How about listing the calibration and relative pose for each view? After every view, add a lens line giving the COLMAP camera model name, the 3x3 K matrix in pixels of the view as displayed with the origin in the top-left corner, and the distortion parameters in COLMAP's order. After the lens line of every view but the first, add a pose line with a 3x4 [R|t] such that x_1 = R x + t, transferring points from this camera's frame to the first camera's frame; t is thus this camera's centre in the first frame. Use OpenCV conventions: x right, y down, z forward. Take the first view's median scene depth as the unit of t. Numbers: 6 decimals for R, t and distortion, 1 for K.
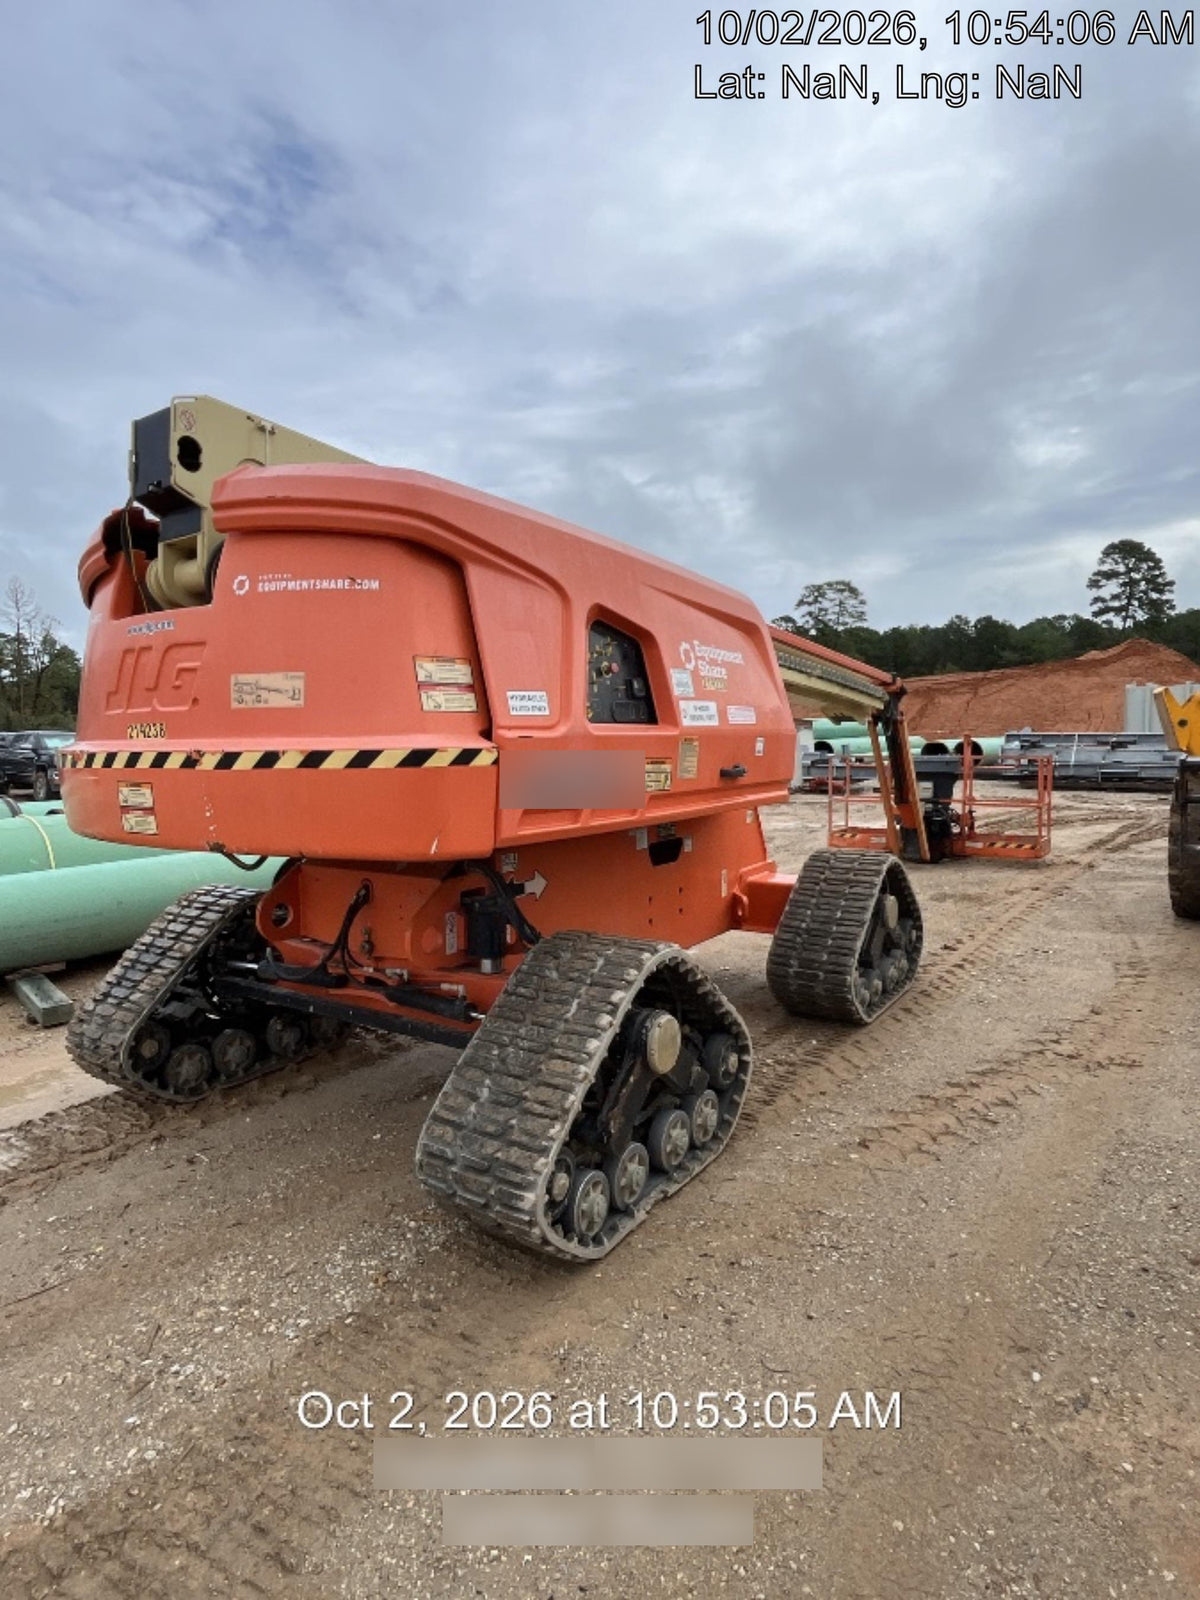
lens RADIAL K [[892.7, 0, 604.7], [0, 892.7, 777.4], [0, 0, 1]] dist [-0.026772, 0.001912]
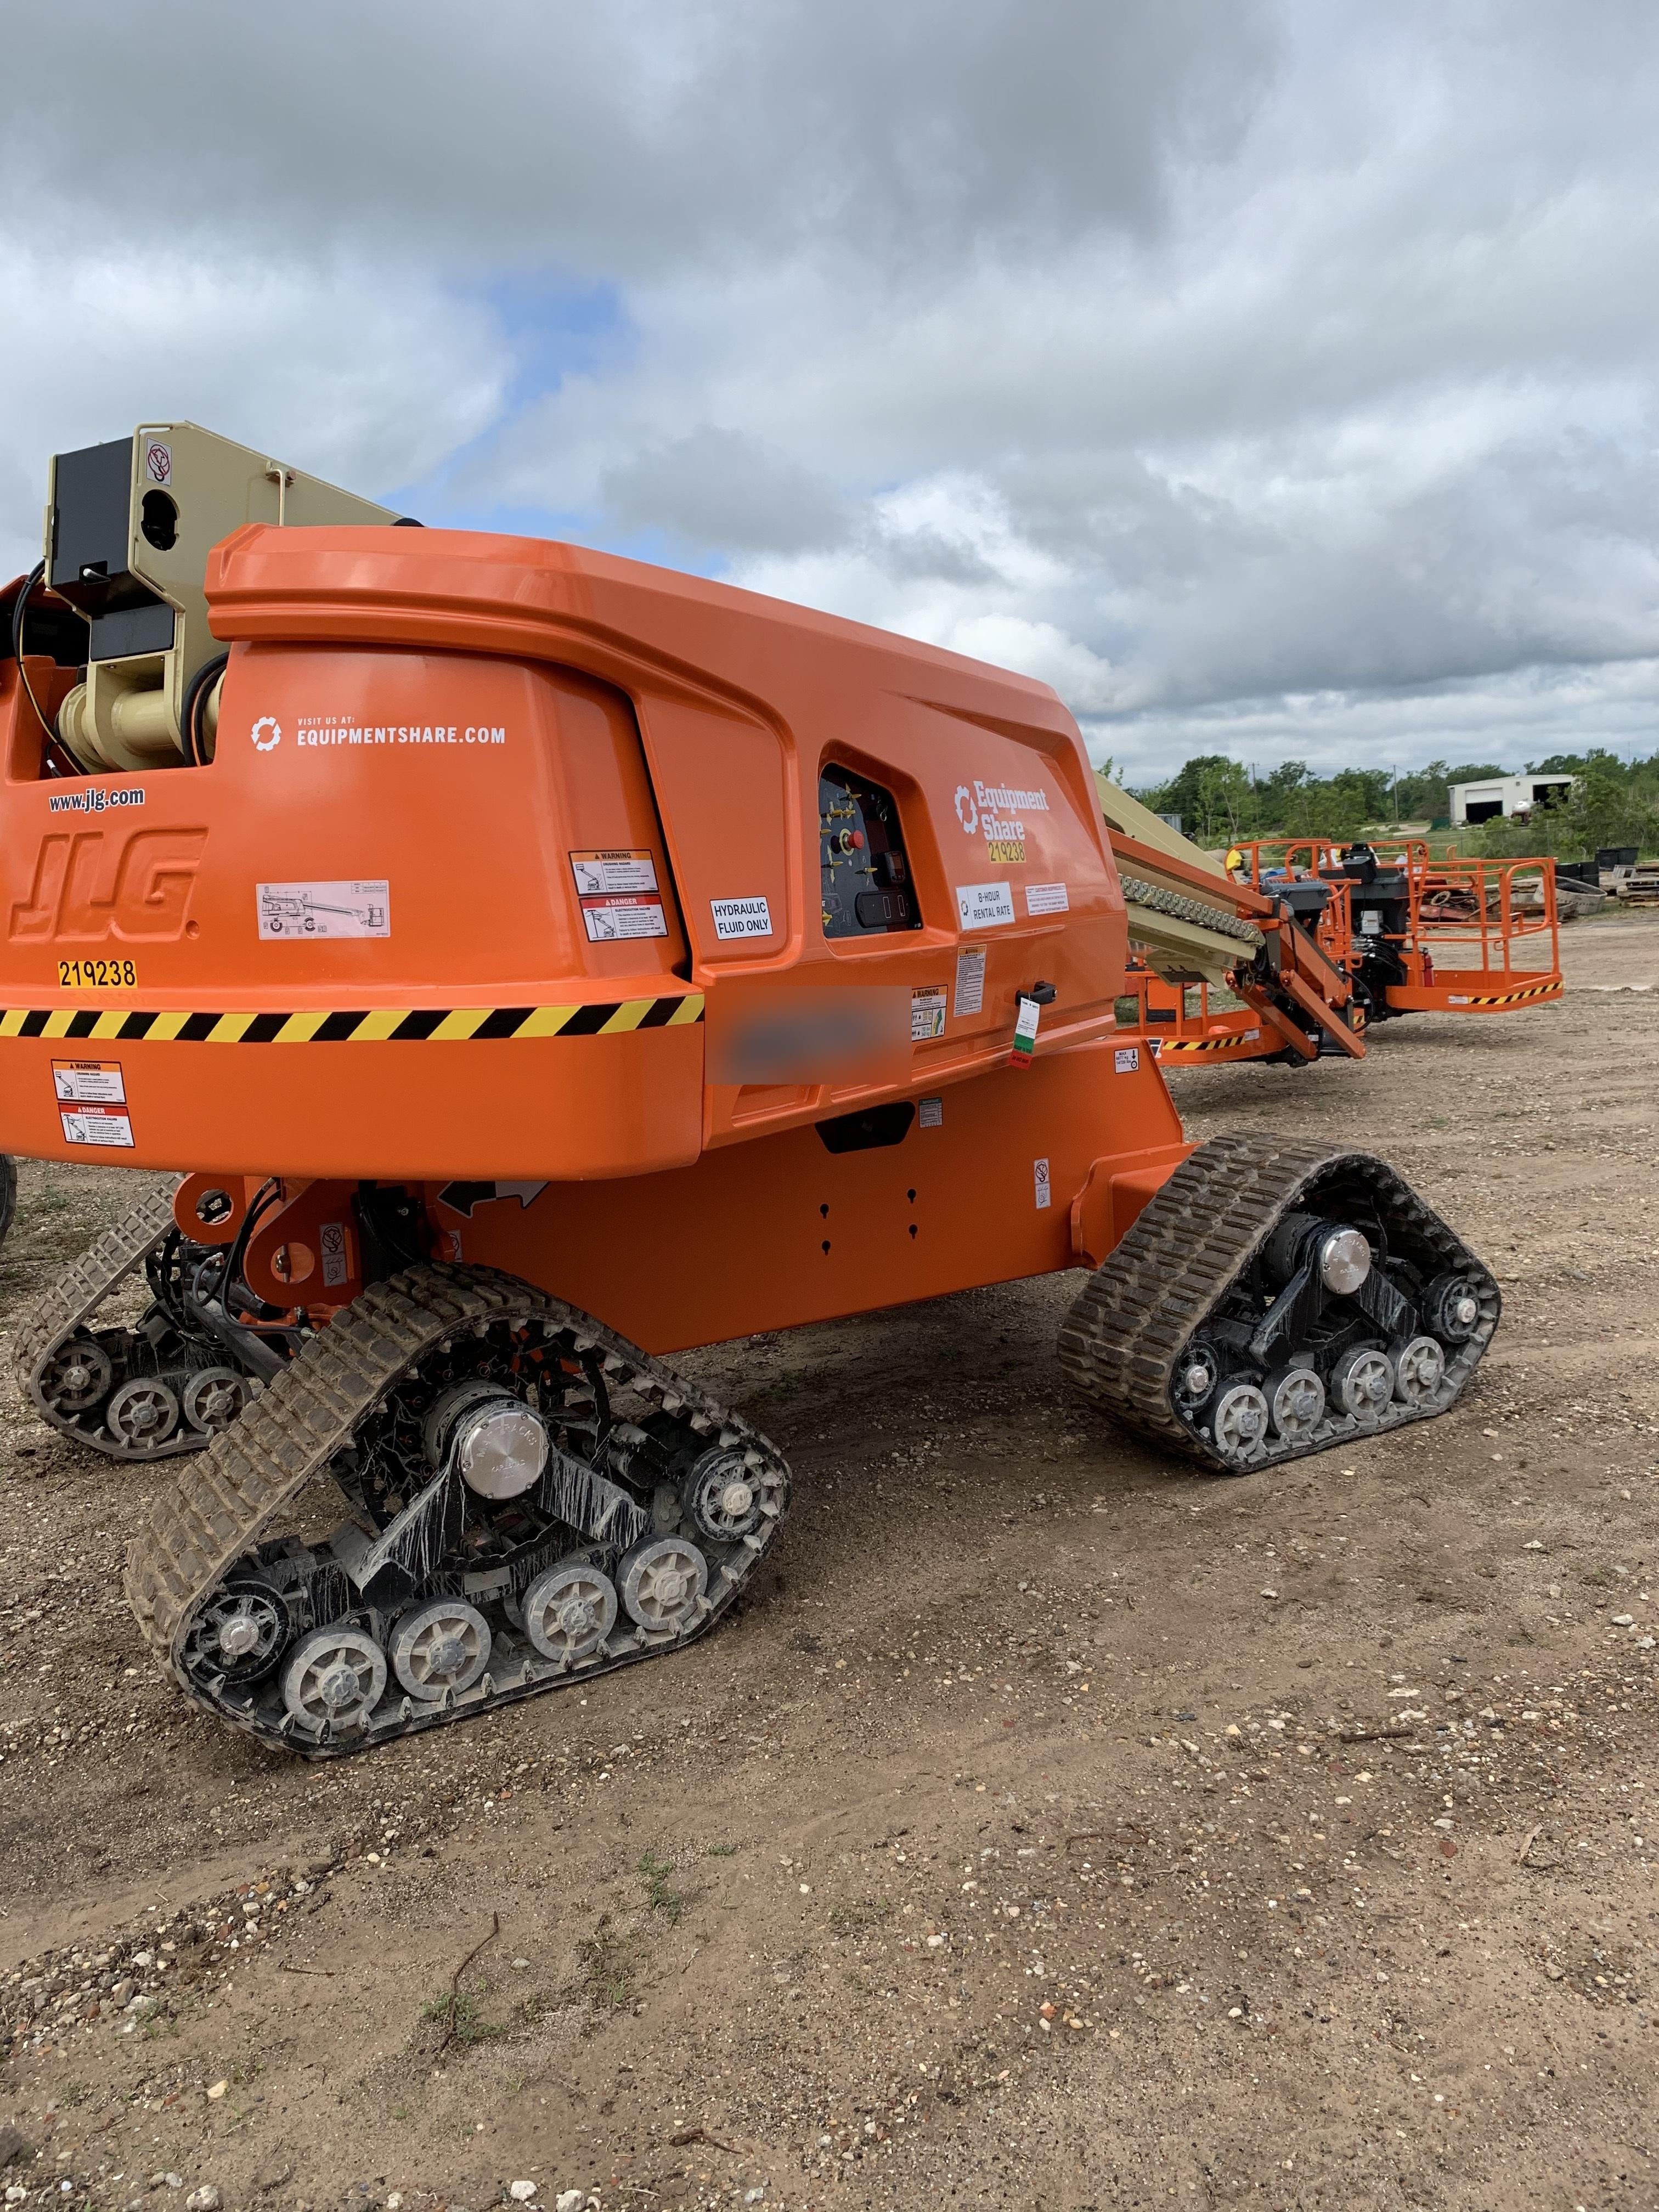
lens RADIAL K [[1738.6, 0, 838.3], [0, 1738.6, 1096.1], [0, 0, 1]] dist [-0.047175, -0.025974]
pose [[0.996299, -0.030396, 0.080396, -0.117395], [0.023375, 0.995945, 0.086870, -0.061071], [-0.082711, -0.084669, 0.992970, -0.210372]]
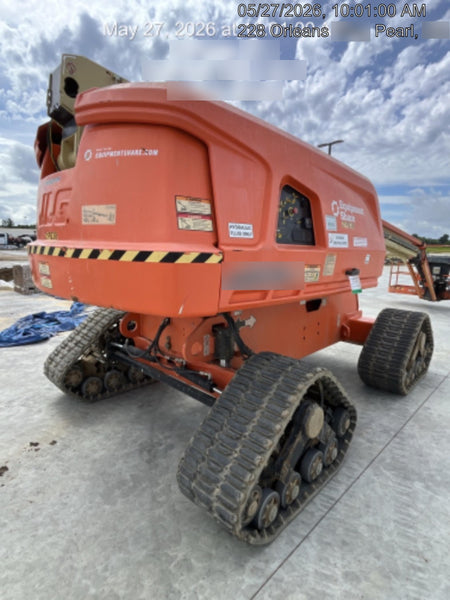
lens RADIAL K [[334.8, 0, 238.4], [0, 334.8, 293.5], [0, 0, 1]] dist [-0.026772, 0.001912]
pose [[0.987851, 0.066269, -0.140569, 0.003577], [-0.053923, 0.994491, 0.089891, -0.014802], [0.145752, -0.081219, 0.985982, 0.344477]]
